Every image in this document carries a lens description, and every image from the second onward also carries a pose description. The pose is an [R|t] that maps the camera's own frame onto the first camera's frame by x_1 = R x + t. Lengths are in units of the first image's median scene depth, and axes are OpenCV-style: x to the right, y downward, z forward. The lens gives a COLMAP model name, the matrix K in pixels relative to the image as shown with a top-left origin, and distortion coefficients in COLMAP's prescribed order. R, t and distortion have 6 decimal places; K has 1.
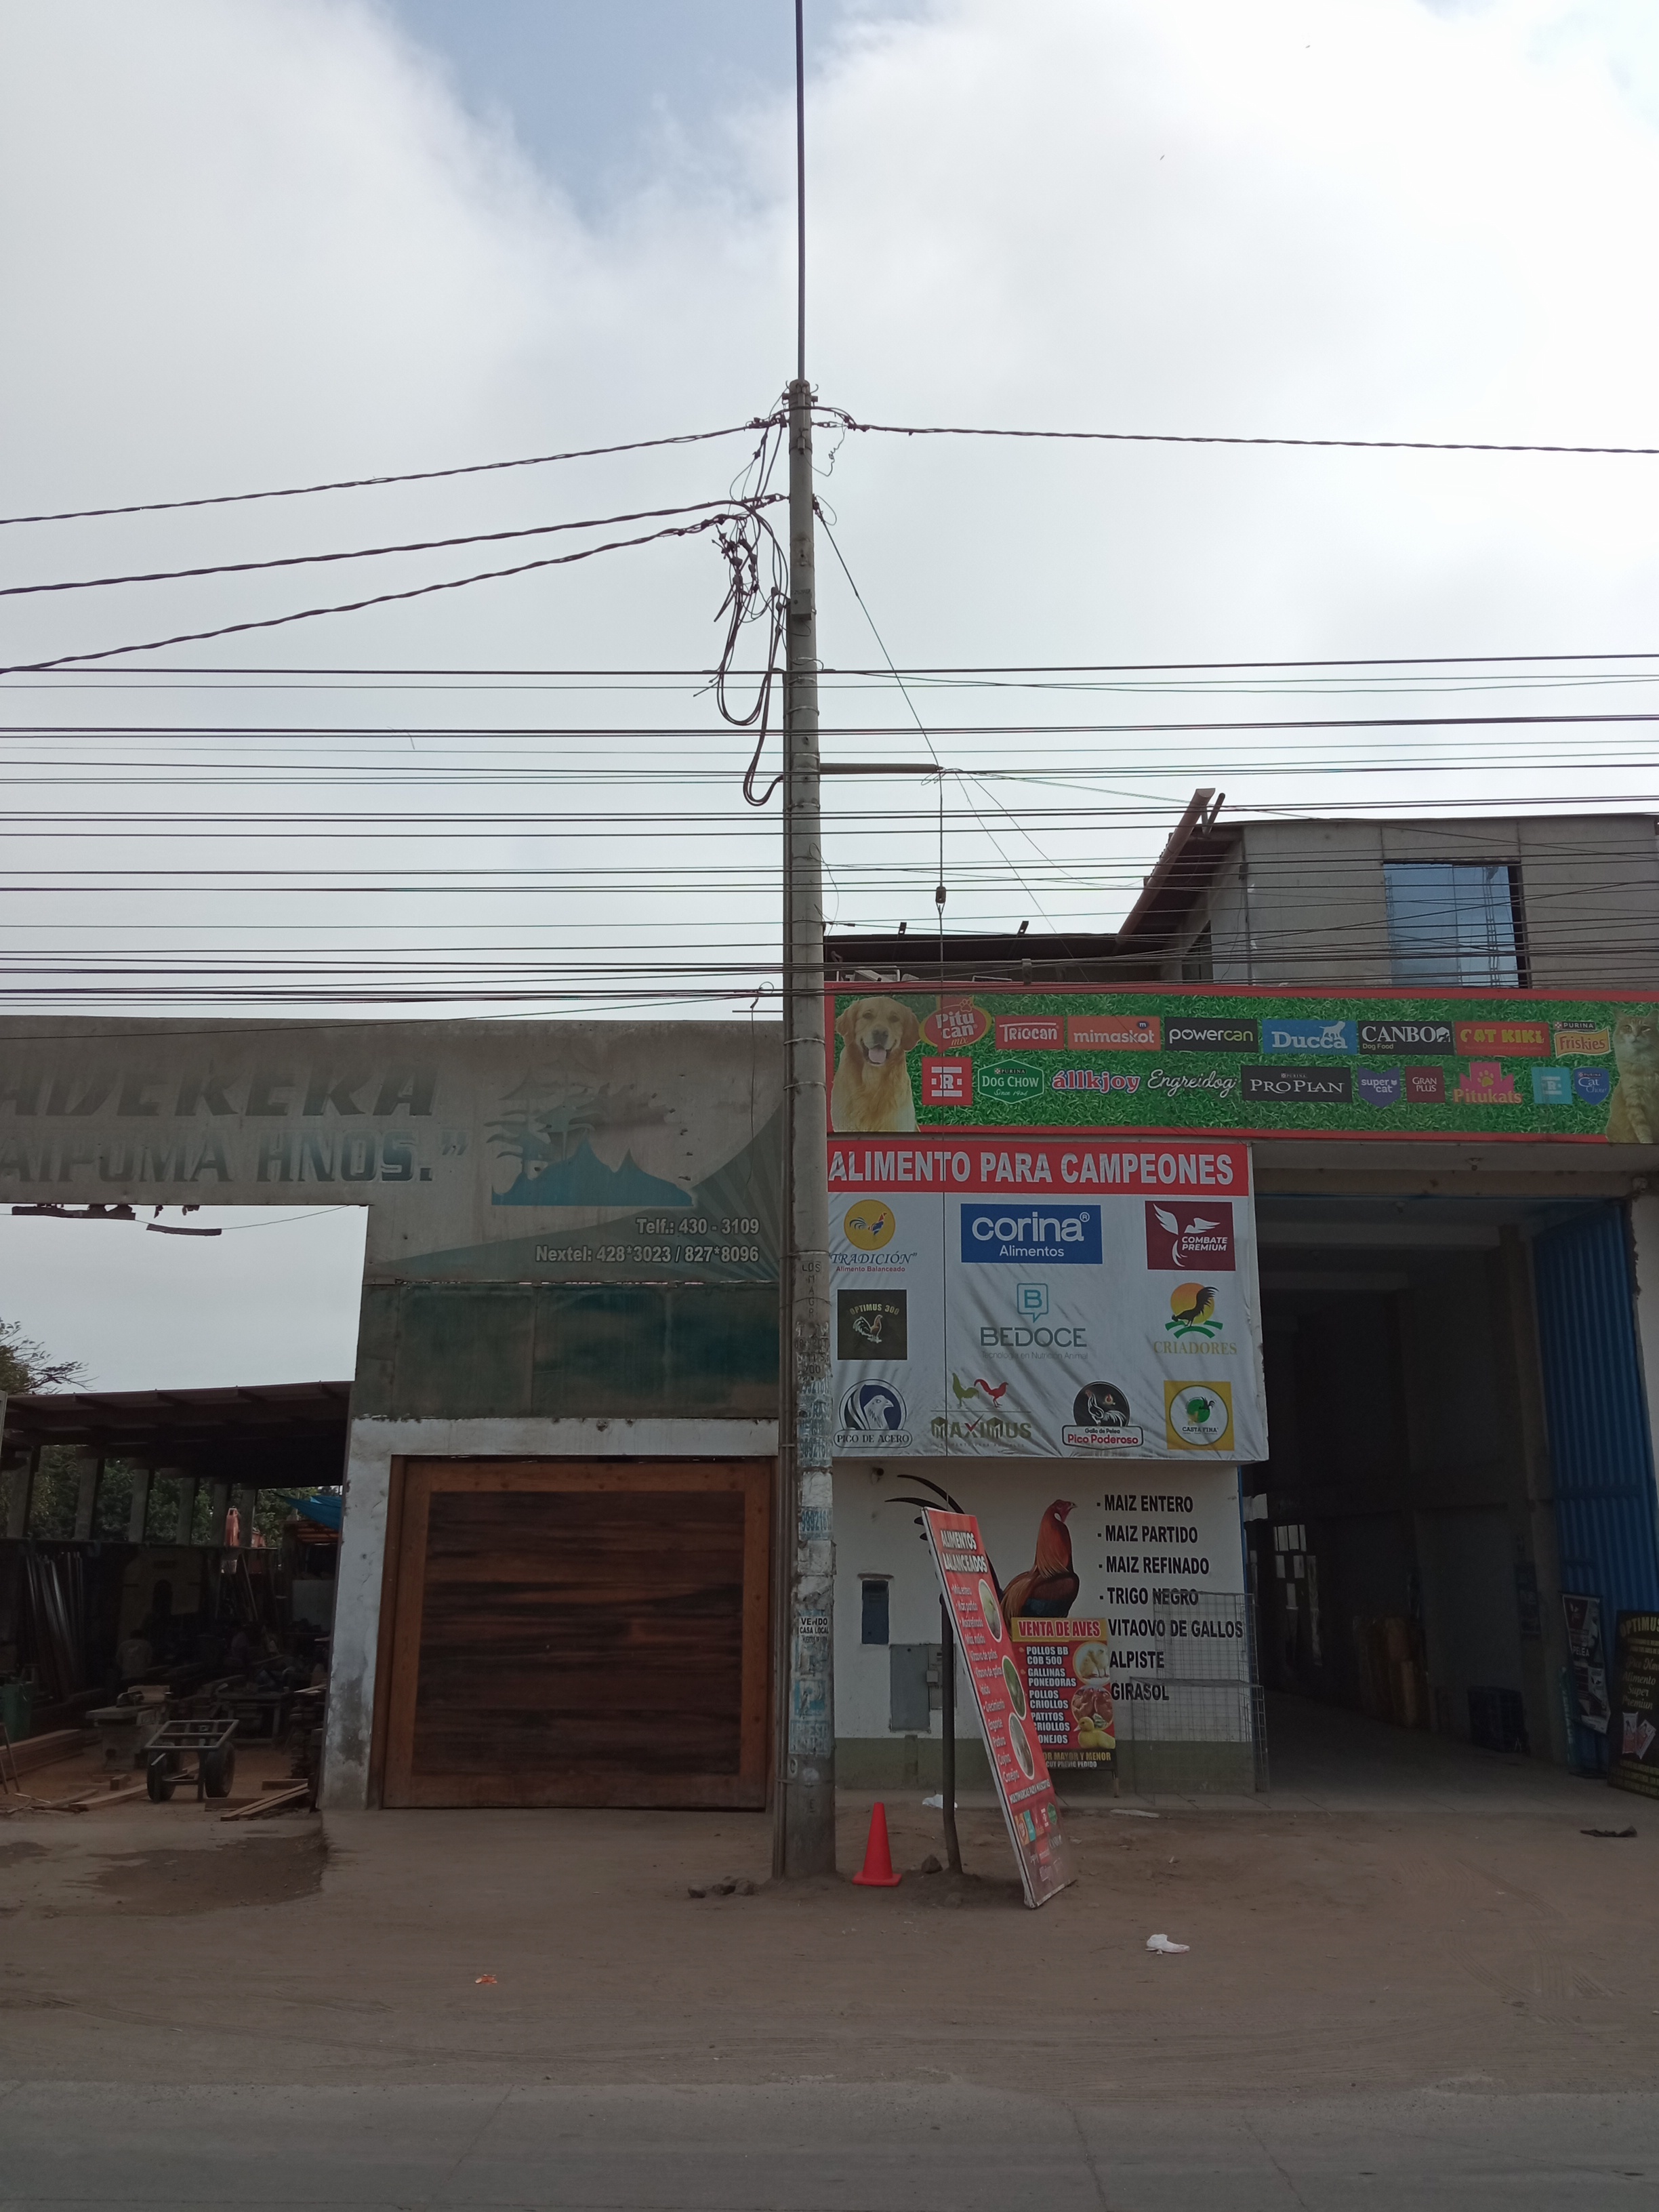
lens RADIAL K [[1783.0, 0, 829.5], [0, 1783.0, 1106.0], [0, 0, 1]] dist [0.113005, -0.187385]
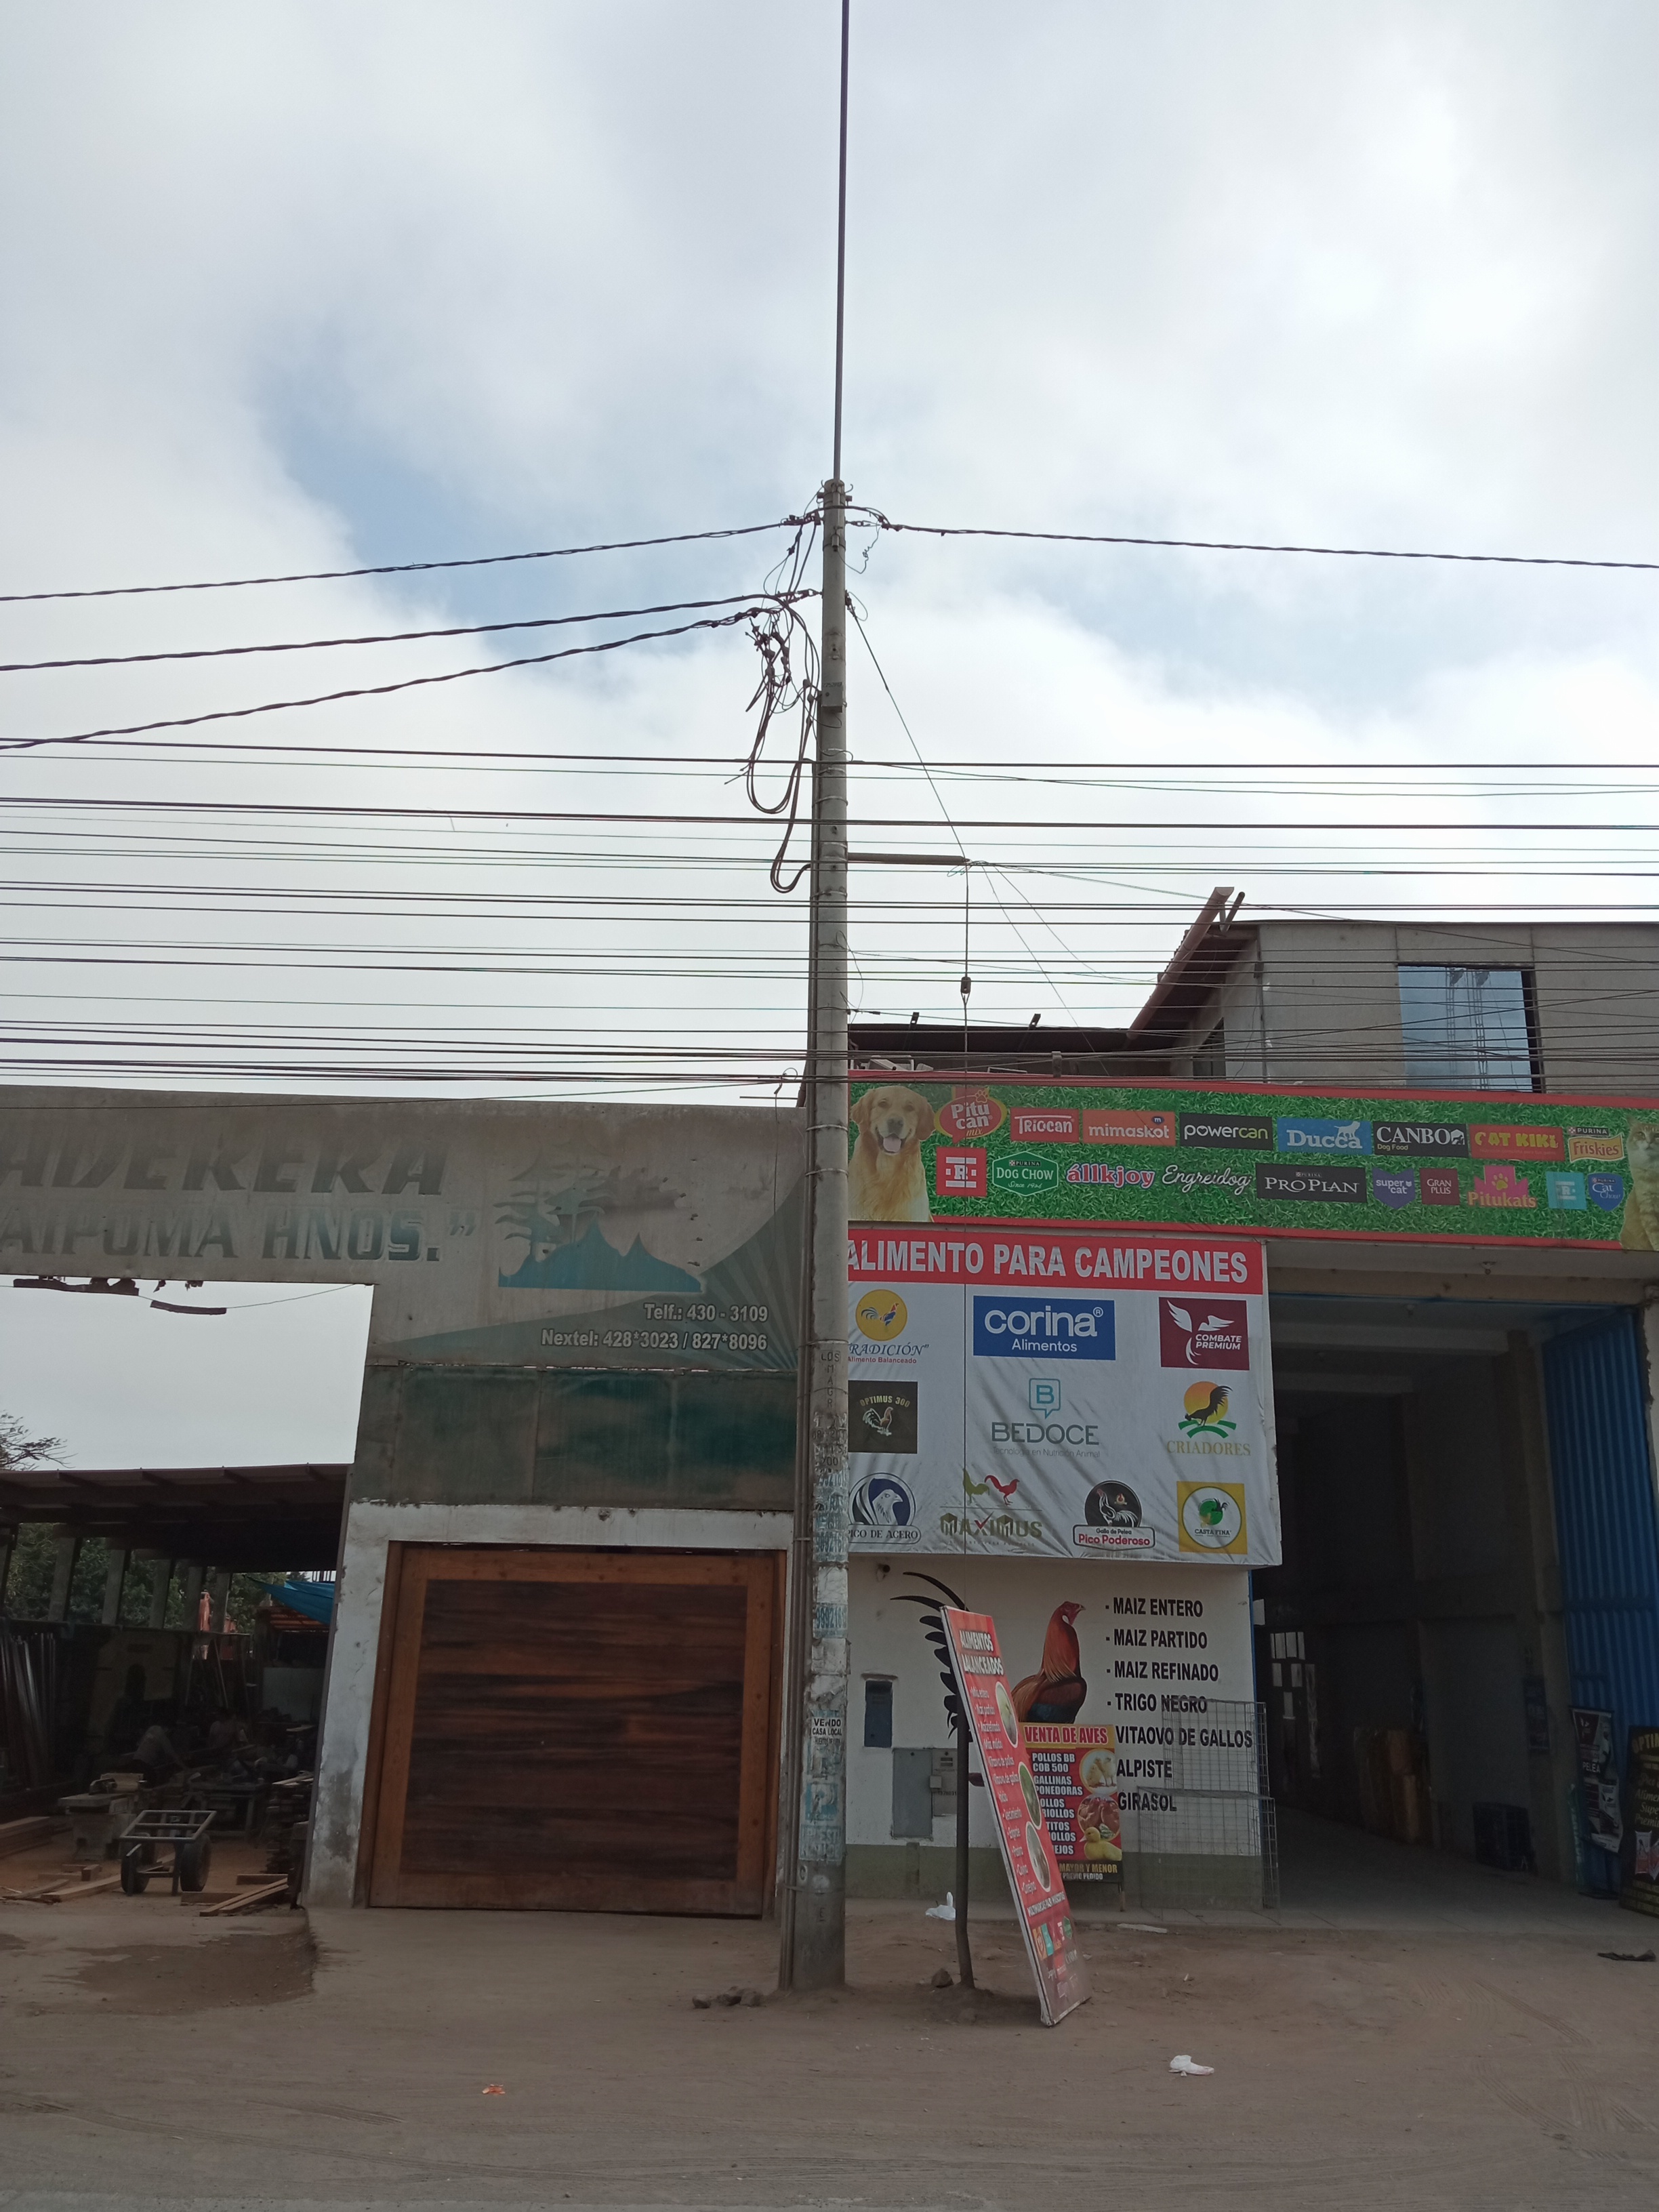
lens RADIAL K [[1786.6, 0, 826.8], [0, 1786.6, 1104.5], [0, 0, 1]] dist [0.109483, -0.193888]
pose [[0.999725, 0.022696, 0.005974, -0.016195], [-0.022366, 0.998473, -0.050513, 0.000715], [-0.007112, 0.050365, 0.998706, 0.002247]]
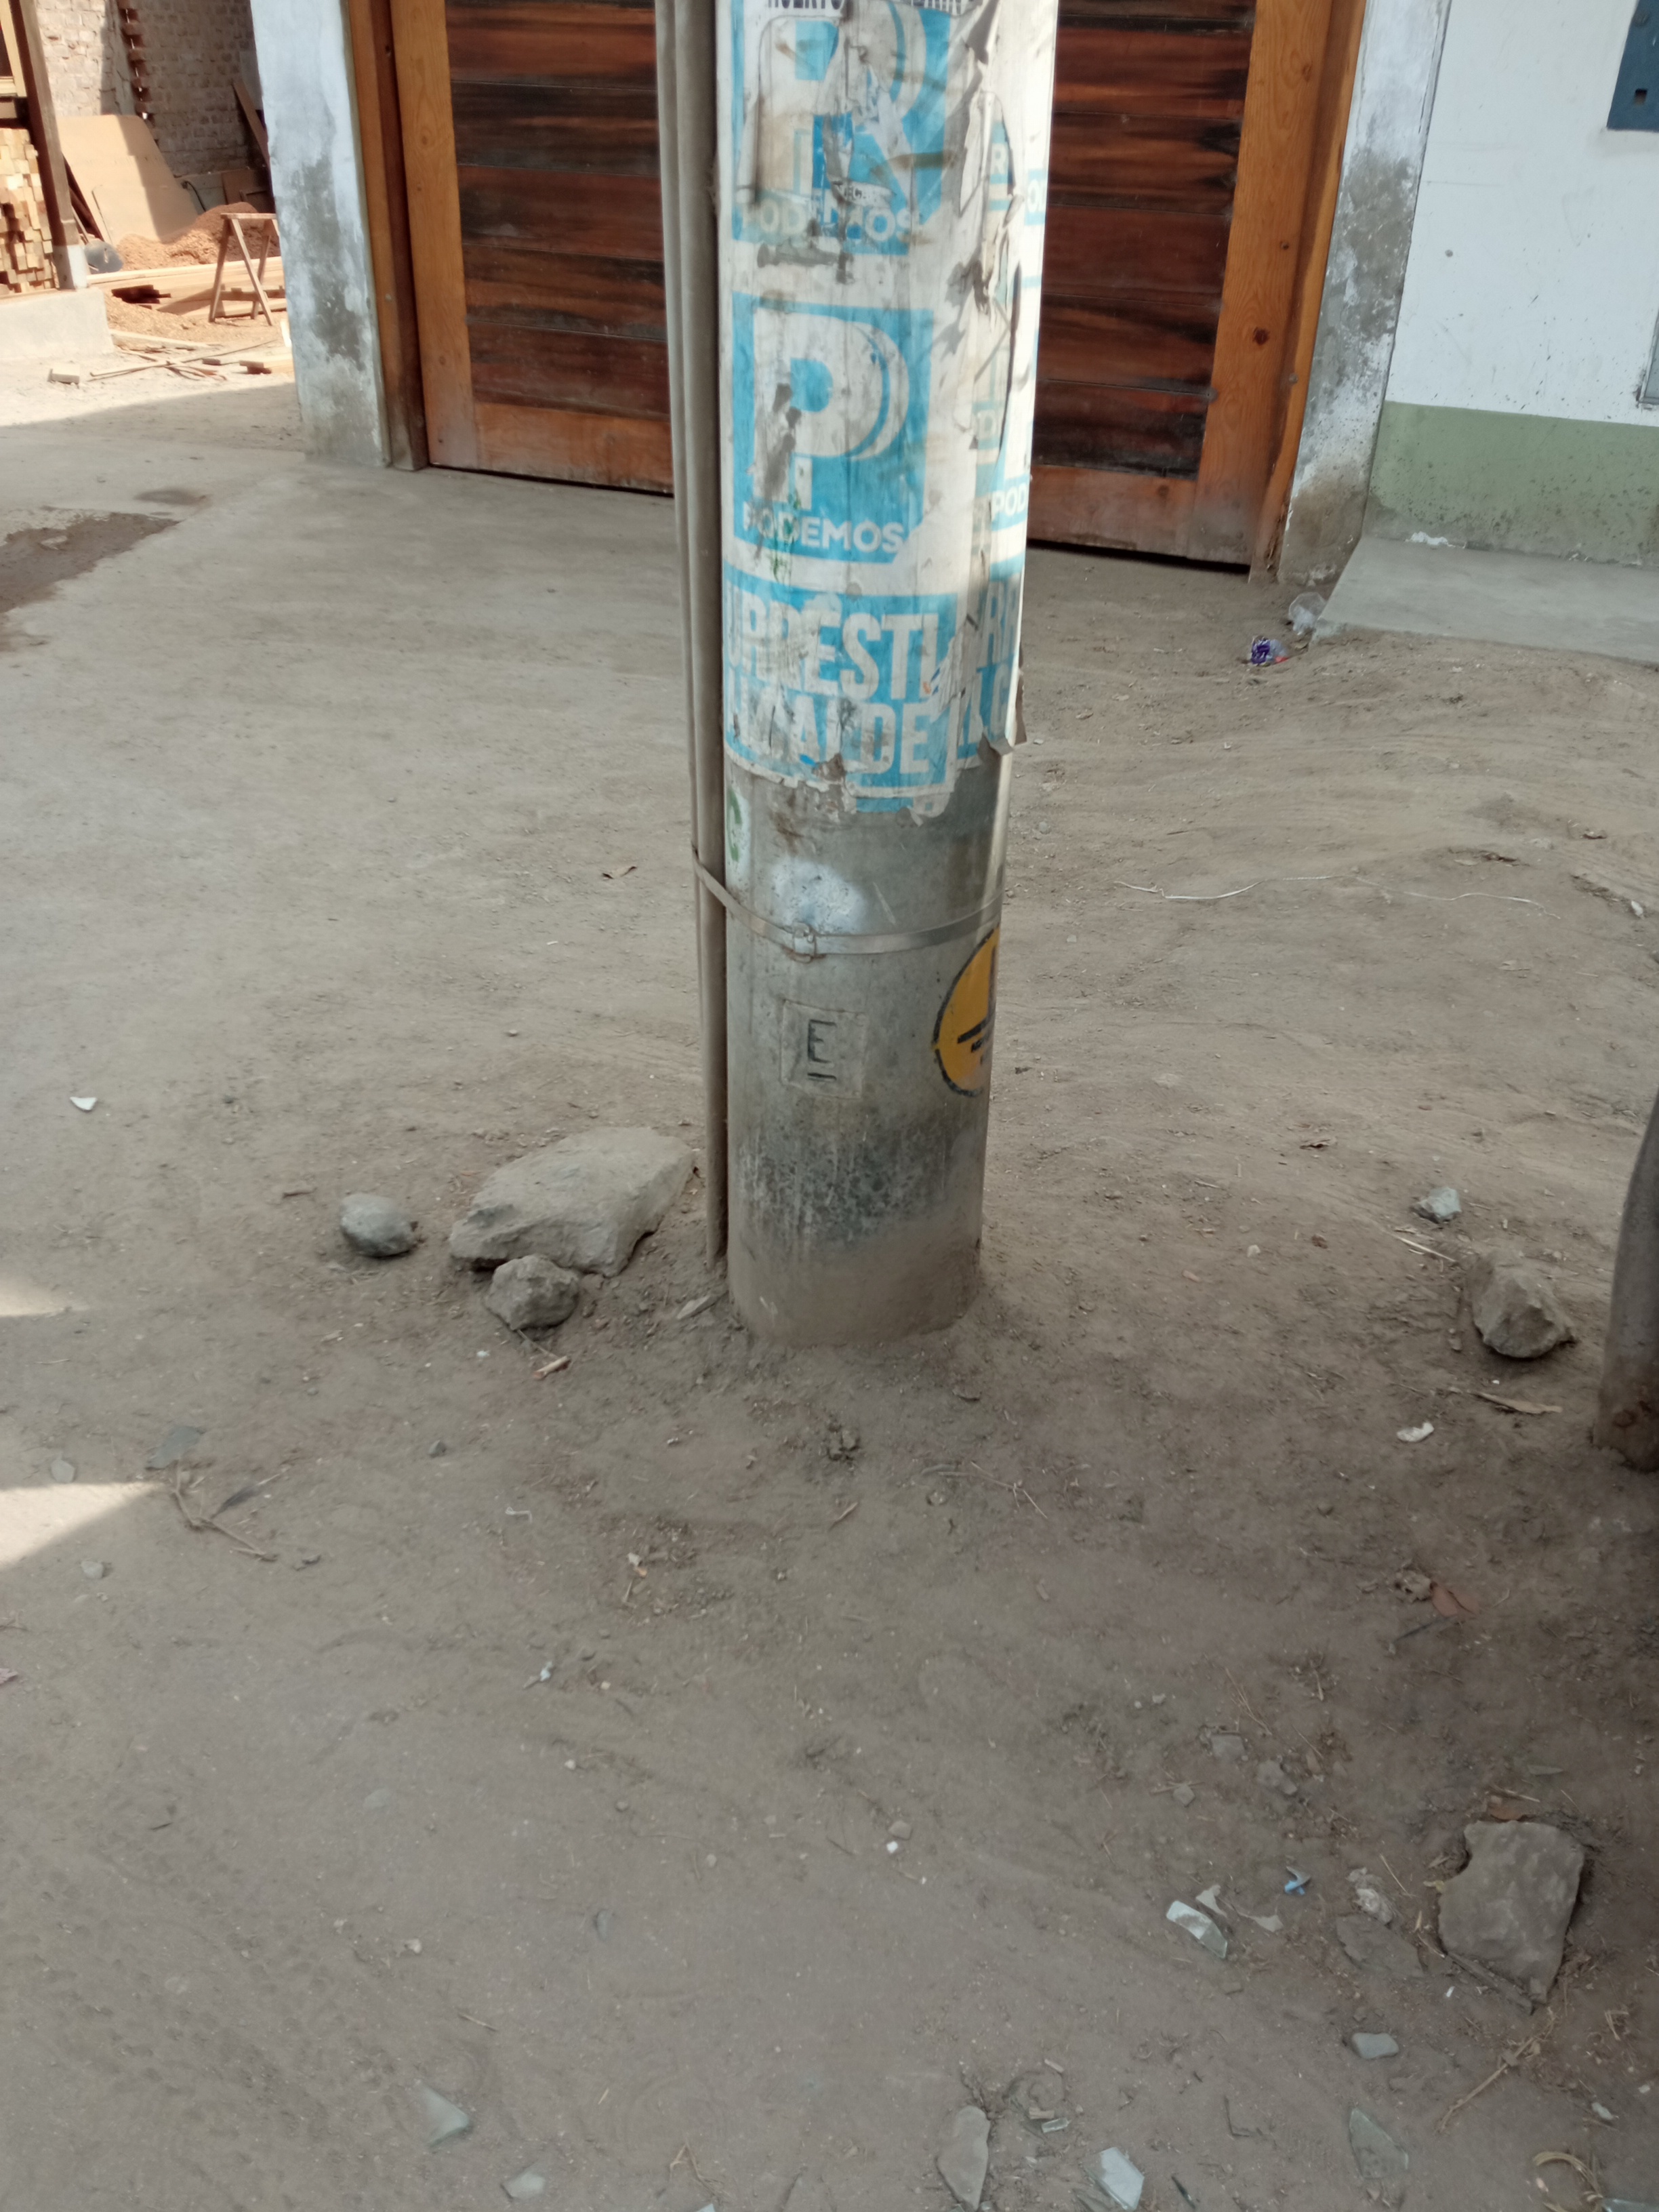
lens RADIAL K [[1798.7, 0, 823.8], [0, 1798.7, 1117.4], [0, 0, 1]] dist [0.006615, -0.045035]
pose [[0.916553, 0.223485, -0.331640, 0.035006], [0.077456, 0.714373, 0.695466, 0.193668], [0.392341, -0.663119, 0.637450, 0.630386]]
